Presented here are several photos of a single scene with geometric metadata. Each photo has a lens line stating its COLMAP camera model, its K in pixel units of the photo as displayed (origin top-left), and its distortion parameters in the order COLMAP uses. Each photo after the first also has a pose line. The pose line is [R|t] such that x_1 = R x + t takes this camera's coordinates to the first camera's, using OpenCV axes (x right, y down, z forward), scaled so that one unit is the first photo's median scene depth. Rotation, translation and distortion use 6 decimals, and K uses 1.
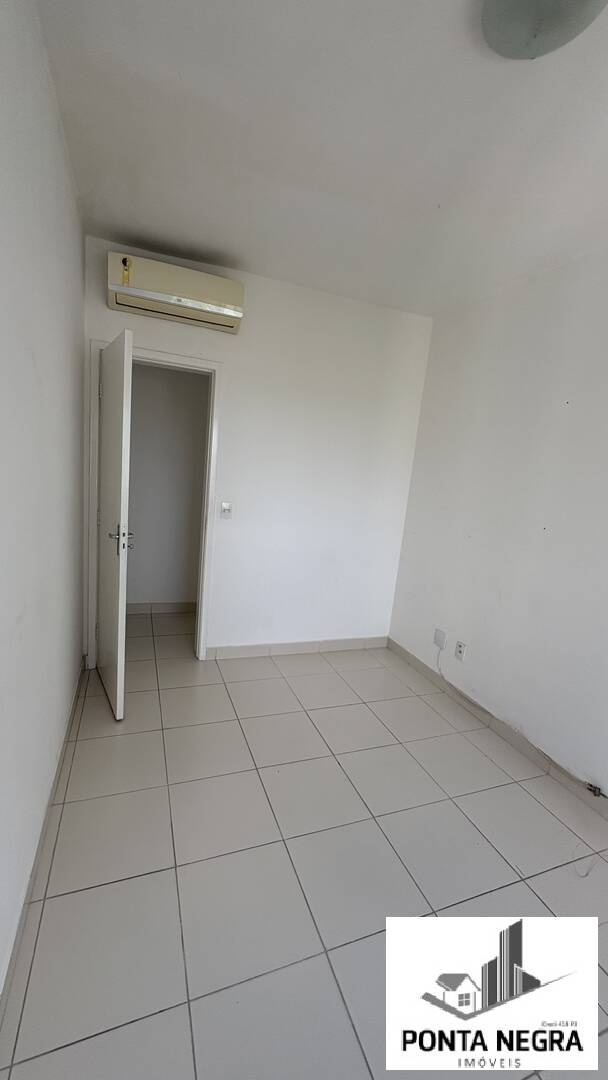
lens RADIAL K [[431.1, 0, 303.3], [0, 431.1, 541.1], [0, 0, 1]] dist [0.001559, -0.000932]
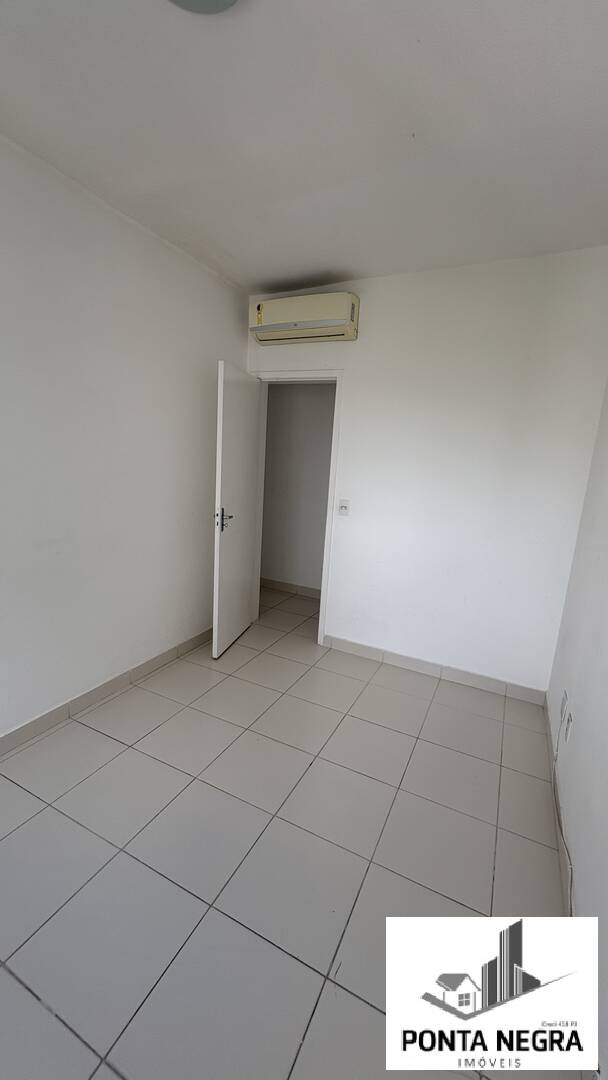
lens RADIAL K [[431.1, 0, 302.2], [0, 431.1, 541.1], [0, 0, 1]] dist [0.001559, -0.000932]
pose [[0.675993, 0.094519, -0.730822, 0.597204], [-0.128323, 0.991686, 0.009561, 0.014943], [0.725649, 0.087318, 0.682502, 0.240112]]
